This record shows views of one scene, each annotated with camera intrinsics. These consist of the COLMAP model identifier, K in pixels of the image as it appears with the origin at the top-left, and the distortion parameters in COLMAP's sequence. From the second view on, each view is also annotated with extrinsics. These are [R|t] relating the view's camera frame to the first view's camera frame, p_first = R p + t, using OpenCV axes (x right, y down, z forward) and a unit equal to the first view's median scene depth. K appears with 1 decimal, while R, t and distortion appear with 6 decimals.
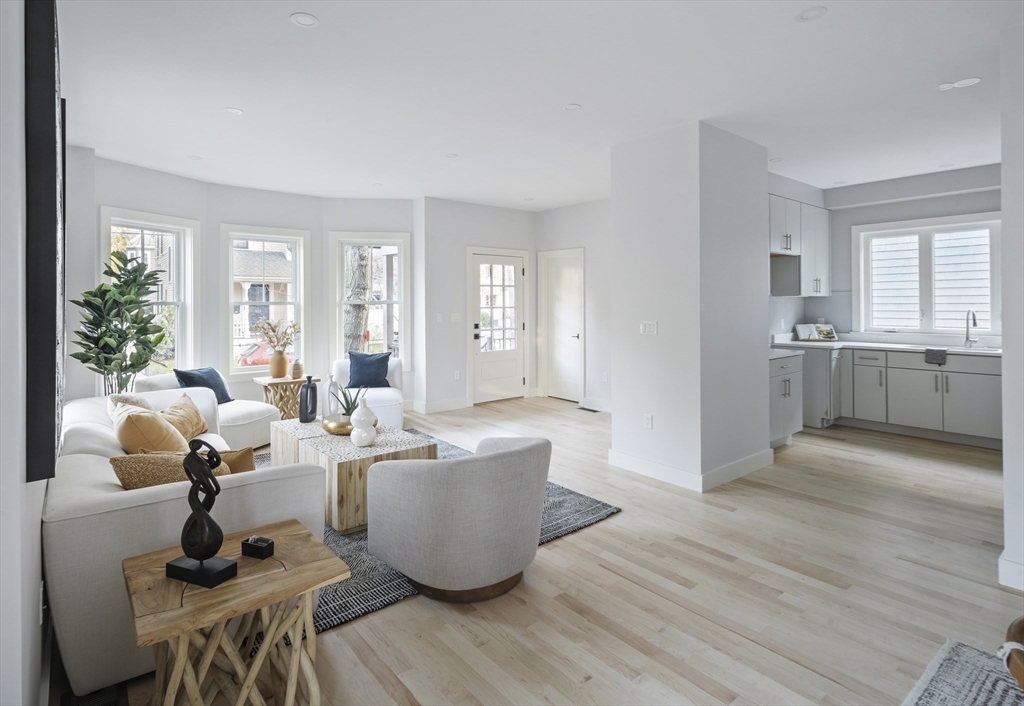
lens RADIAL K [[532.9, 0, 510.5], [0, 532.9, 302.1], [0, 0, 1]] dist [-0.004169, -0.000561]
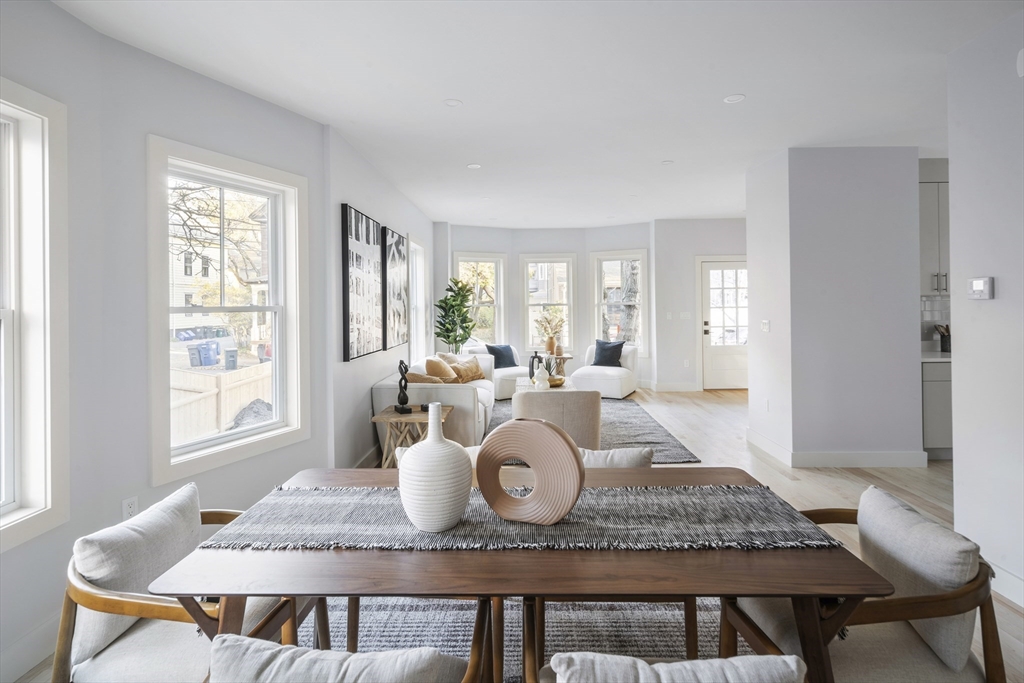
lens RADIAL K [[509.8, 0, 509.1], [0, 509.8, 300.7], [0, 0, 1]] dist [0.001293, 0.000198]
pose [[0.757350, -0.008863, -0.652949, 0.417287], [0.009424, 0.999952, -0.002643, -0.006961], [0.652942, -0.004152, 0.757397, -0.161320]]
